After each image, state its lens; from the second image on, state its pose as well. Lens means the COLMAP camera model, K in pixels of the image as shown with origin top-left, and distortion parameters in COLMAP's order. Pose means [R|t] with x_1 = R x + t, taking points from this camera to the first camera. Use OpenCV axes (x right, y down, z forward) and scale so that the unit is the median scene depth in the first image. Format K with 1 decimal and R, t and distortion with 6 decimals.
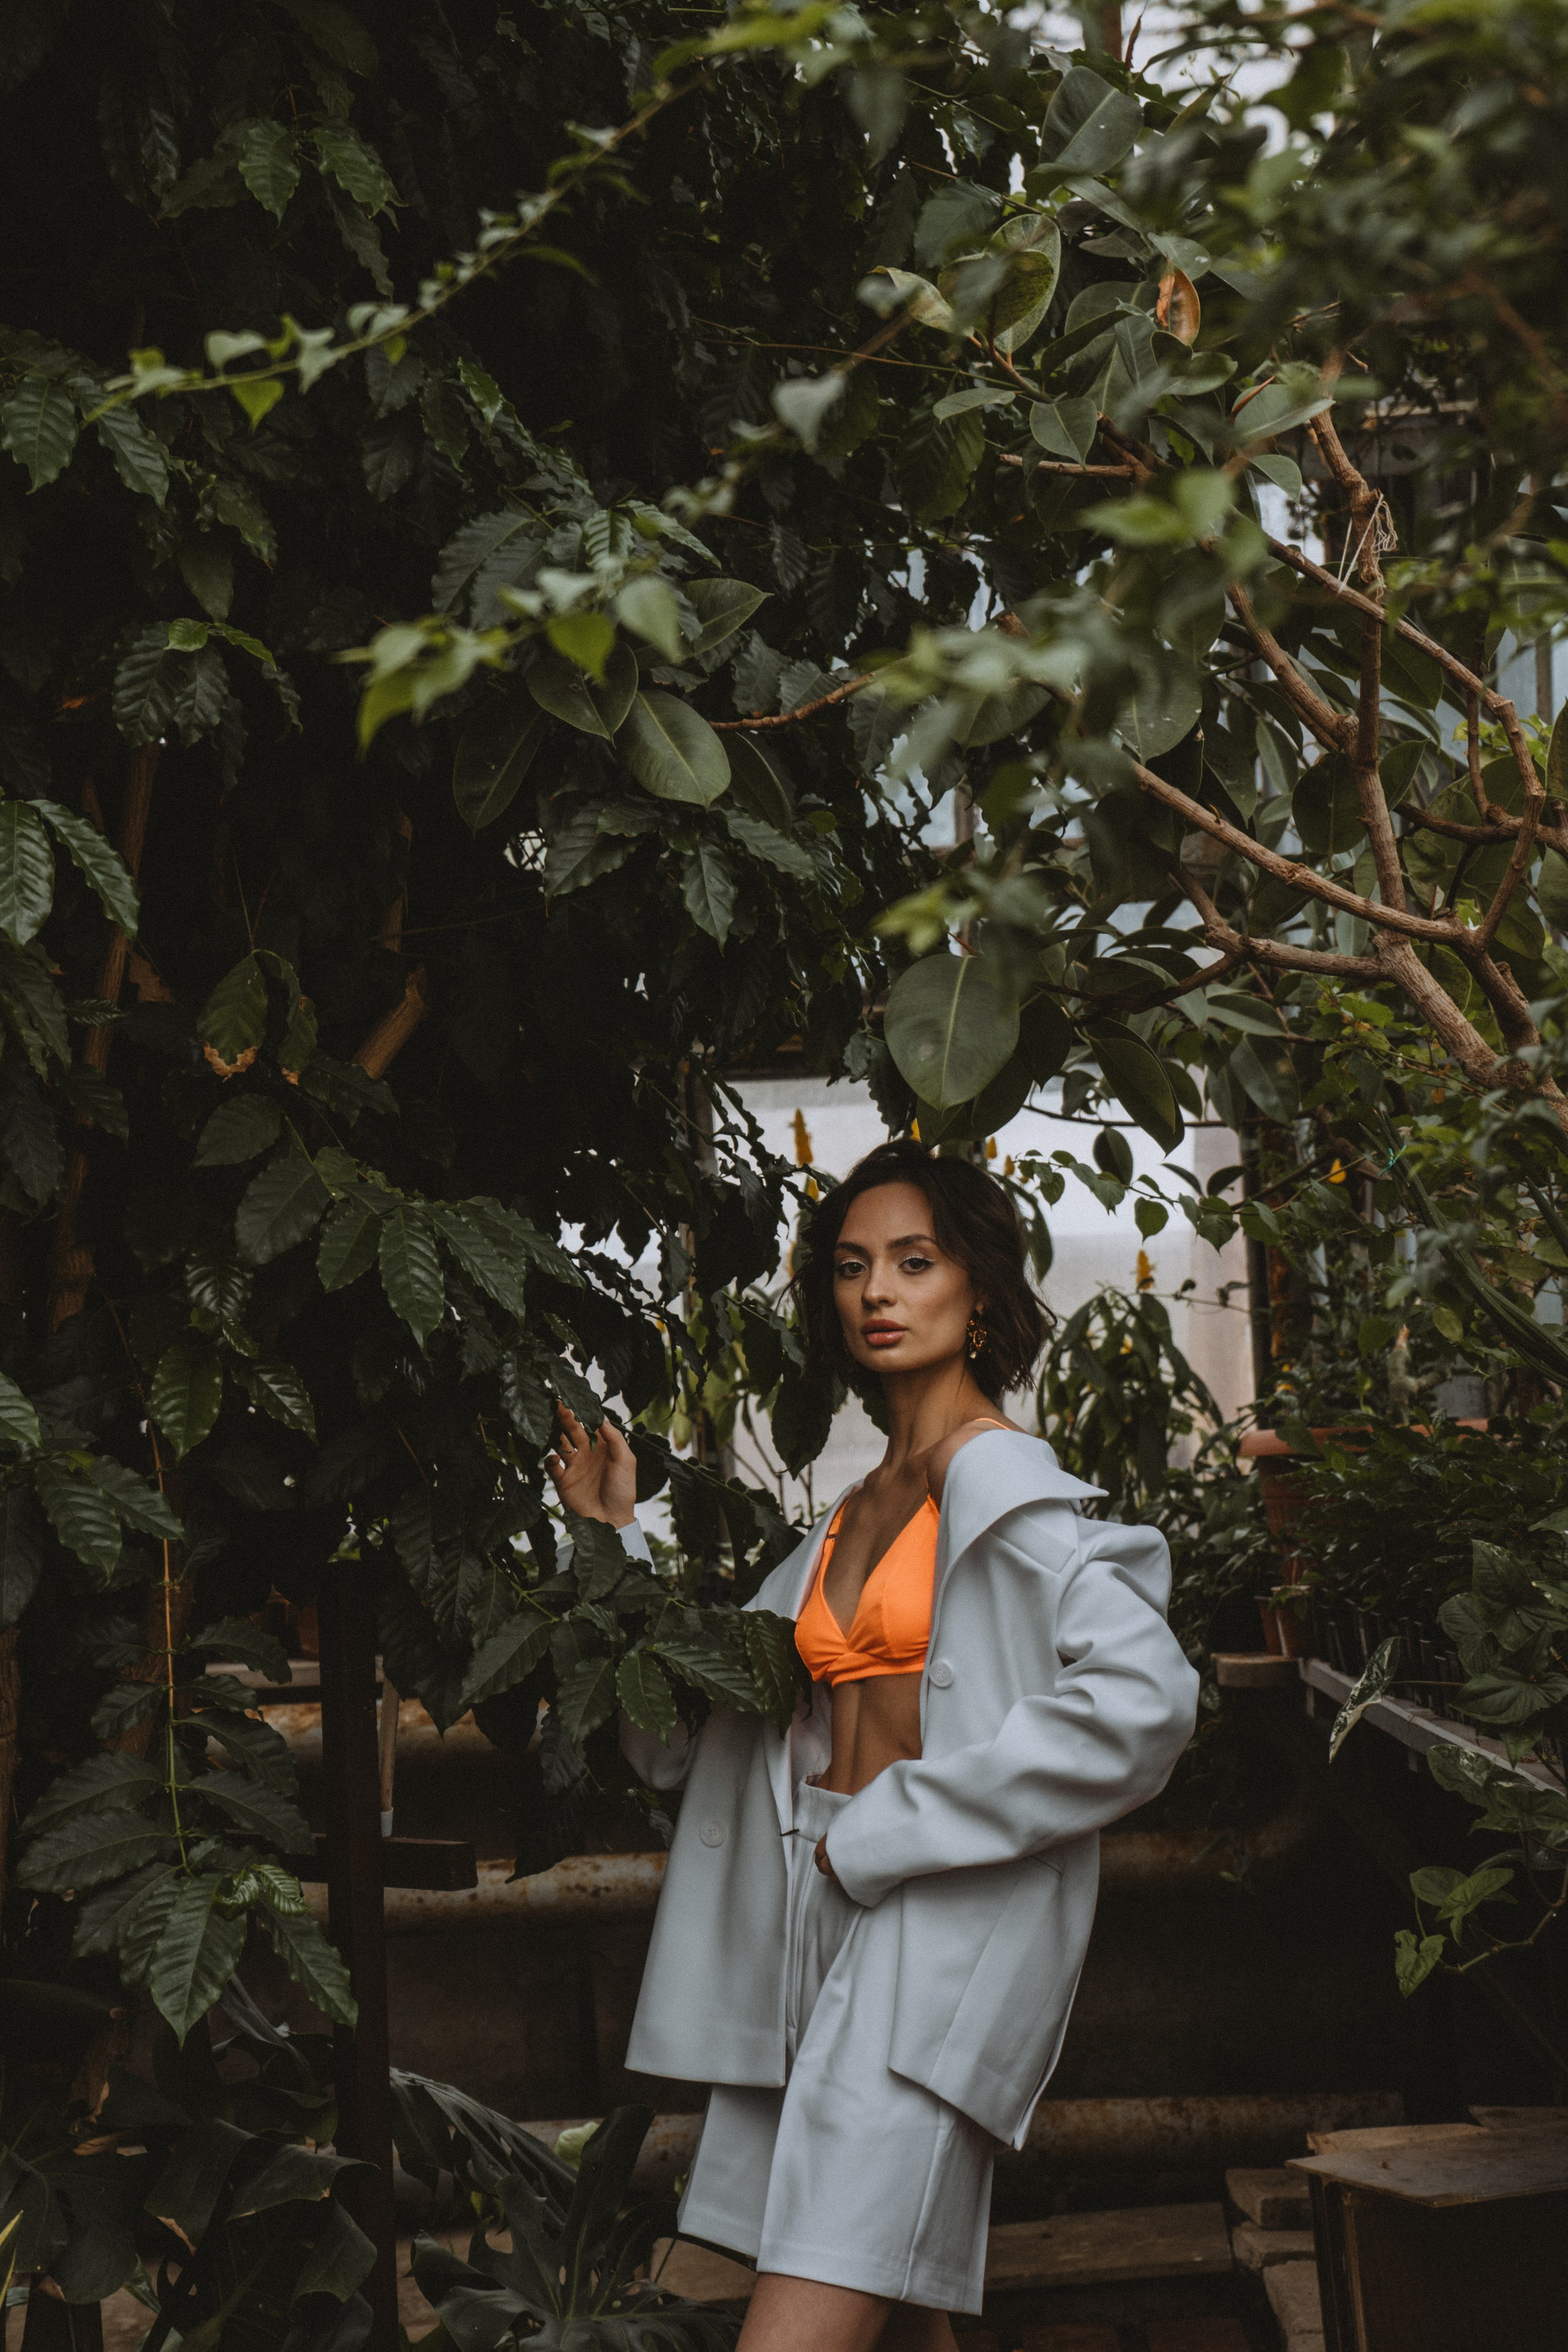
lens RADIAL K [[4622.1, 0, 751.6], [0, 4622.1, 1283.0], [0, 0, 1]] dist [0.712528, 0.000000]
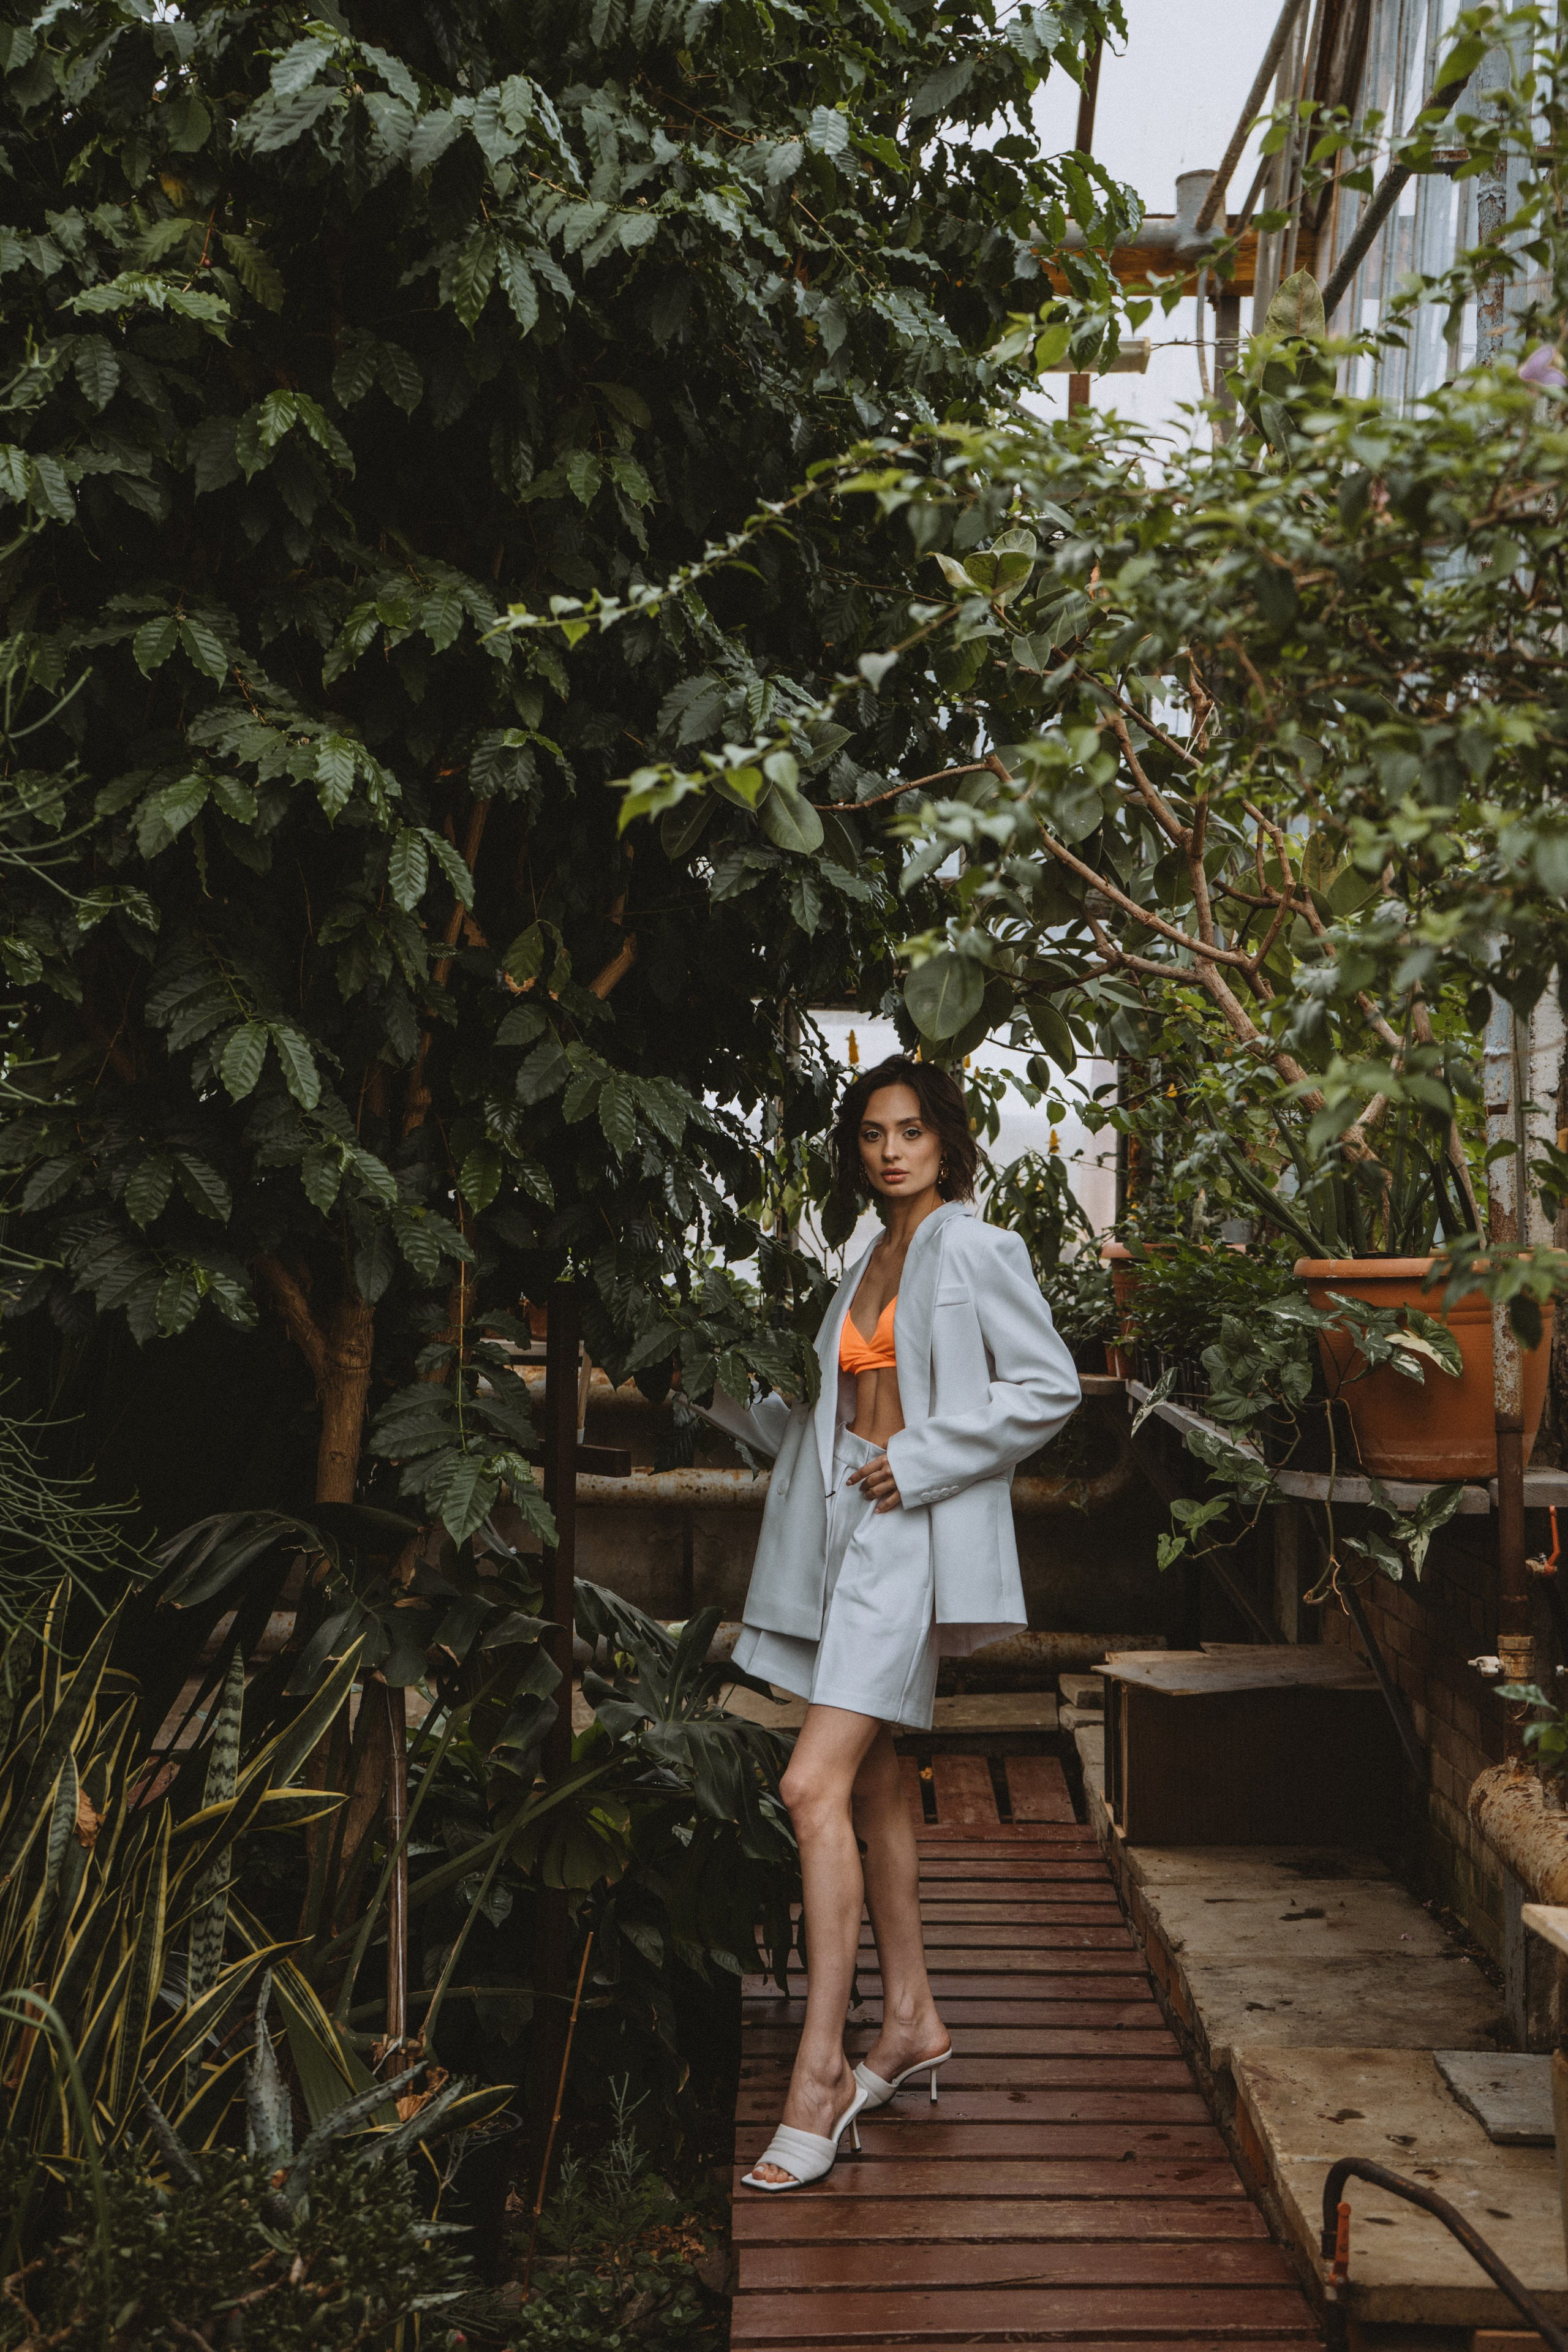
lens RADIAL K [[3059.5, 0, 783.8], [0, 3059.5, 1176.9], [0, 0, 1]] dist [0.228158, 0.000000]
pose [[0.997531, 0.069450, -0.010379, 0.001109], [-0.069252, 0.997431, 0.018344, -0.004466], [0.011626, -0.017580, 0.999778, -0.114668]]
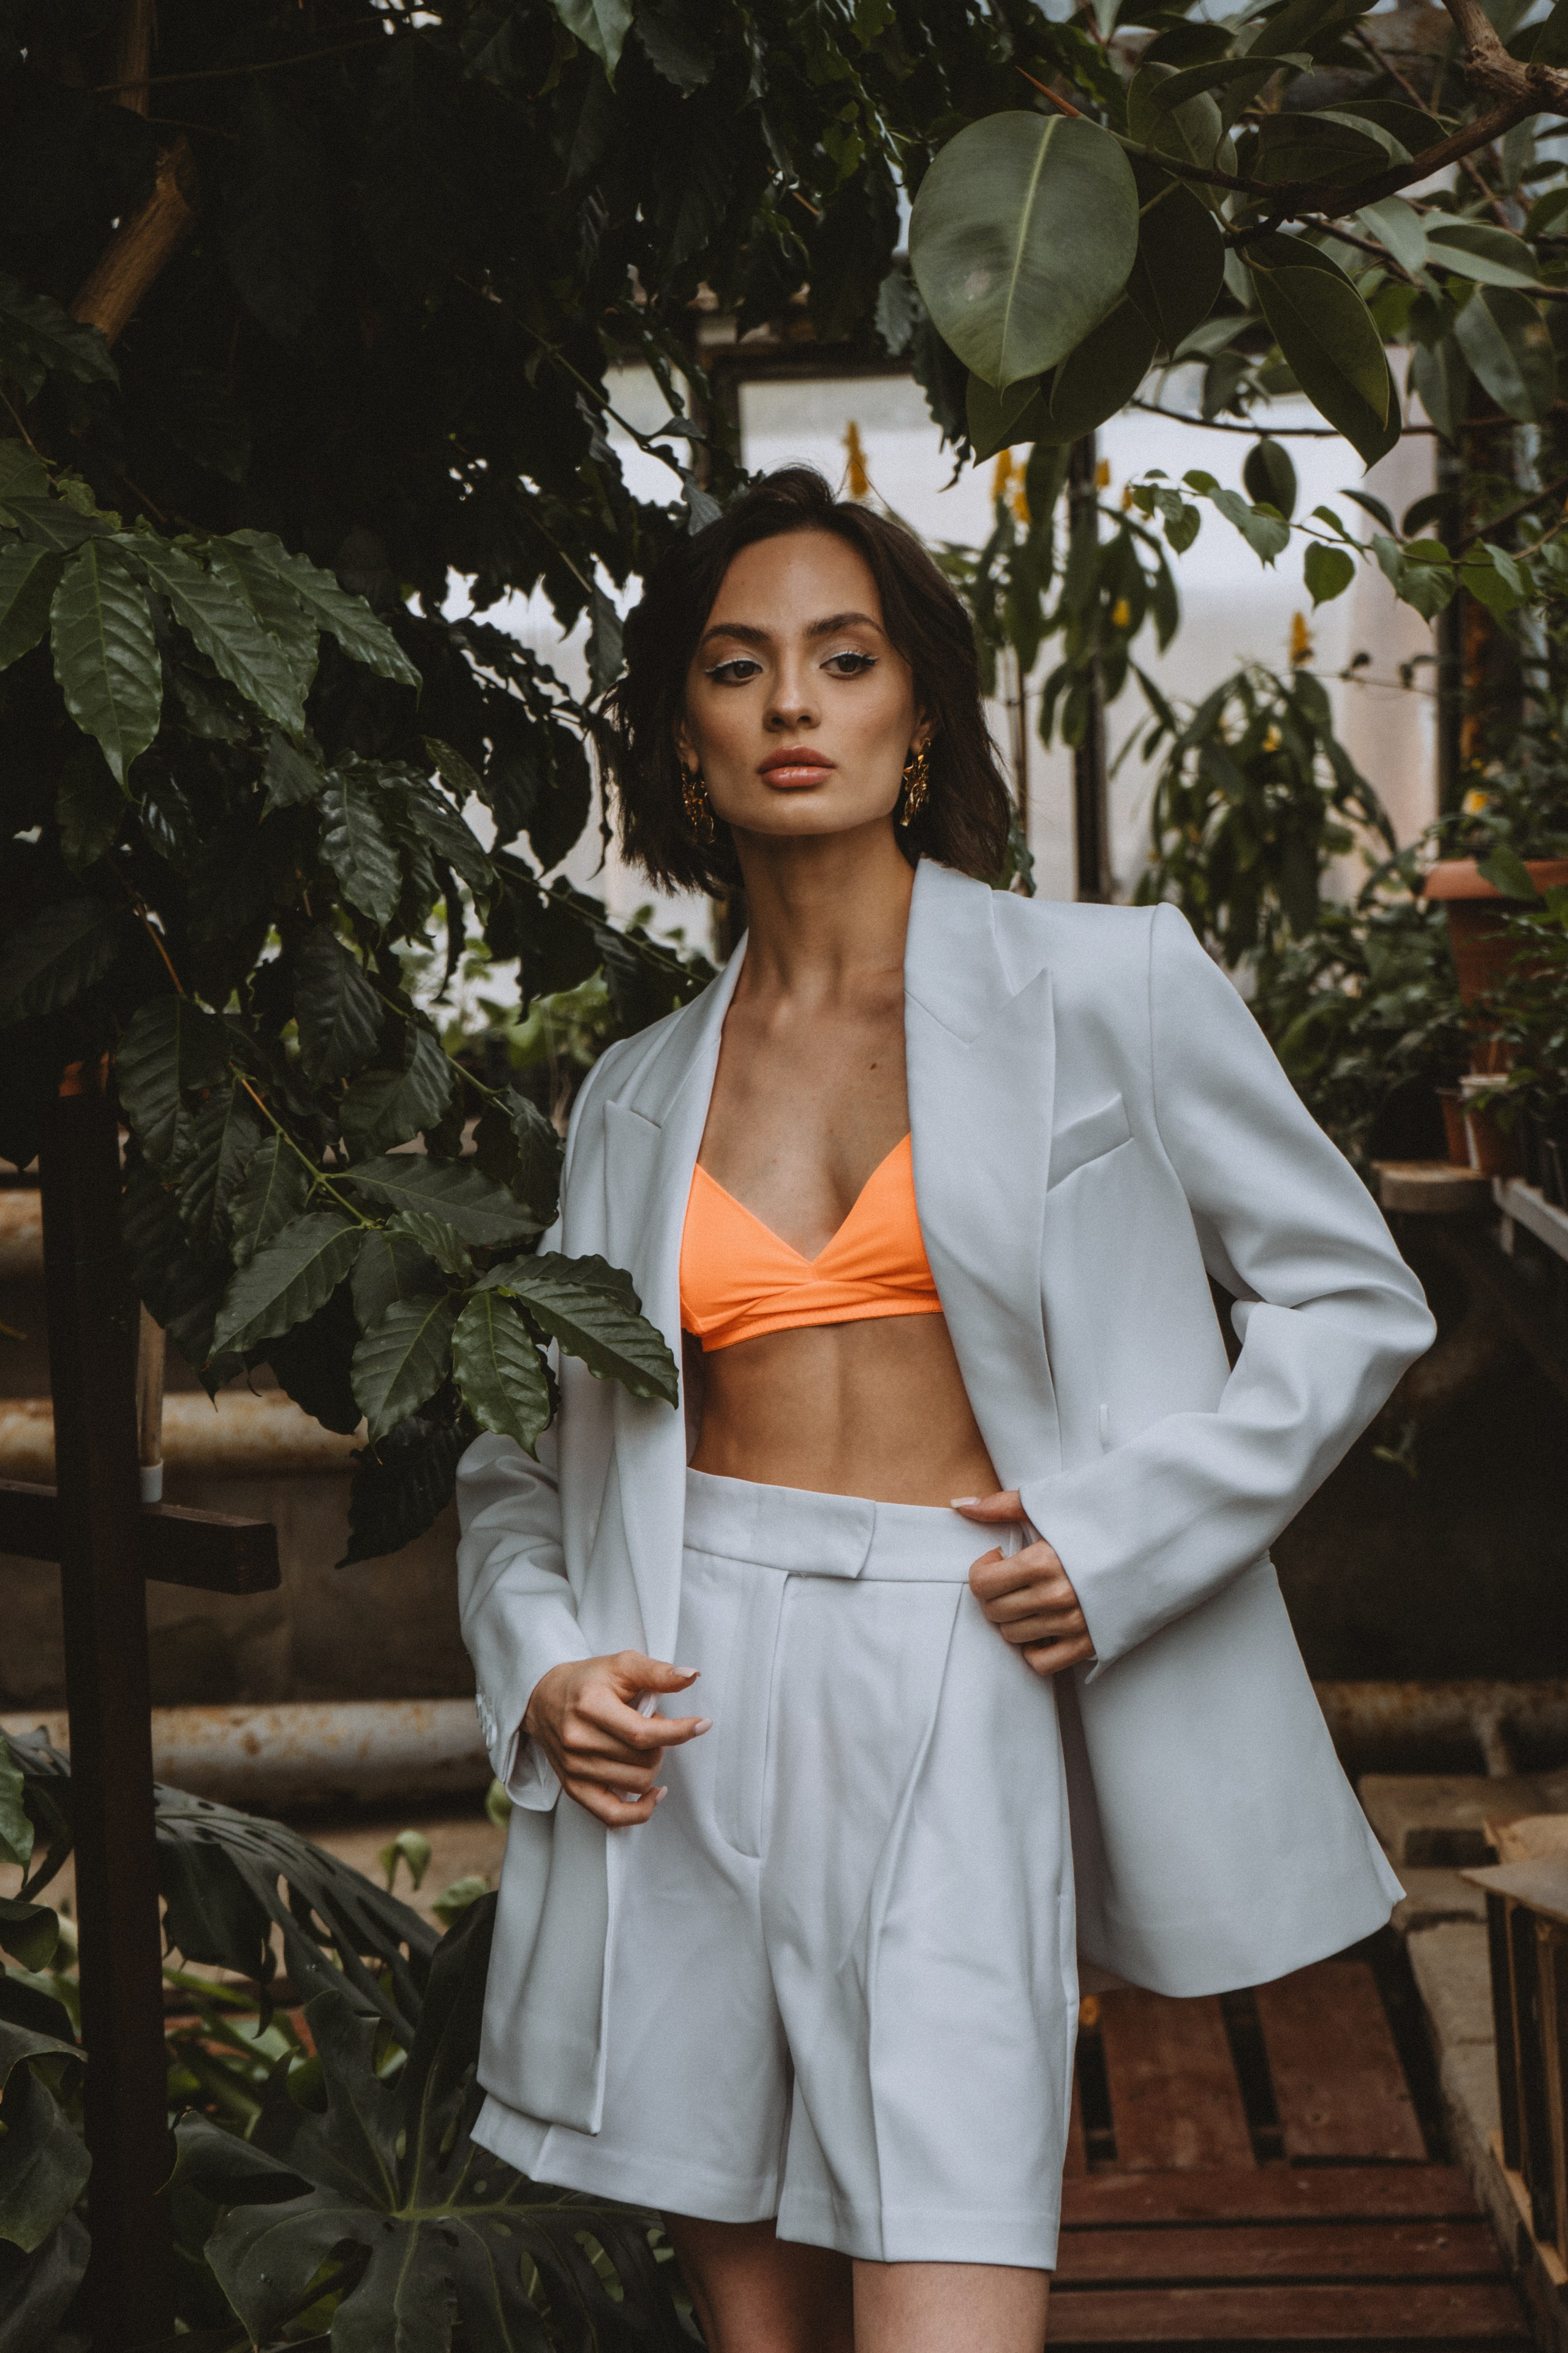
lens RADIAL K [[3608.1, 0, 780.8], [0, 3608.1, 1179.7], [0, 0, 1]] dist [0.389197, 0.000000]
pose [[0.999033, 0.016011, -0.040937, 0.032137], [-0.009507, 0.987965, 0.154384, -0.008977], [0.042917, -0.153846, 0.987162, 0.491074]]
